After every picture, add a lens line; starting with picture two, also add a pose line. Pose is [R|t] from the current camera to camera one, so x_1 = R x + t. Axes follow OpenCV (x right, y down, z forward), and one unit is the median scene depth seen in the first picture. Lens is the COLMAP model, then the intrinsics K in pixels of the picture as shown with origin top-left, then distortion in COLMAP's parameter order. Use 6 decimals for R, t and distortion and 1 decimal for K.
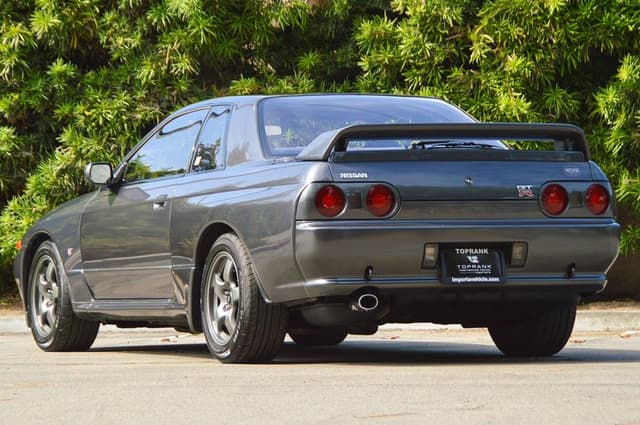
lens RADIAL K [[3418.2, 0, 325.0], [0, 3418.2, 218.4], [0, 0, 1]] dist [2.079720, 0.000000]
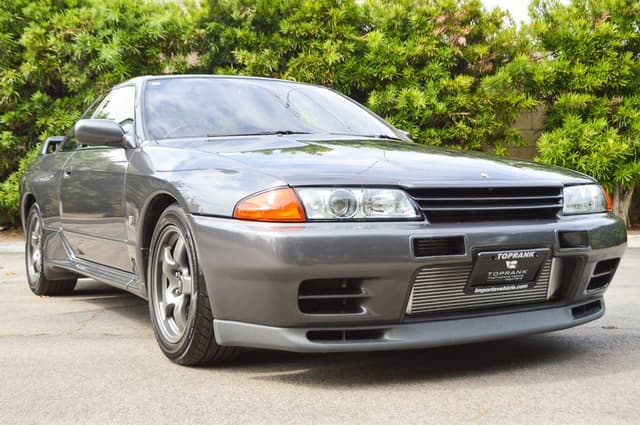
lens RADIAL K [[3418.2, 0, 325.0], [0, 3418.2, 215.6], [0, 0, 1]] dist [2.079720, 0.000000]
pose [[0.998968, 0.000132, 0.045413, -0.013590], [-0.000302, 0.999993, 0.003727, 0.008447], [-0.045413, -0.003737, 0.998961, -0.692457]]
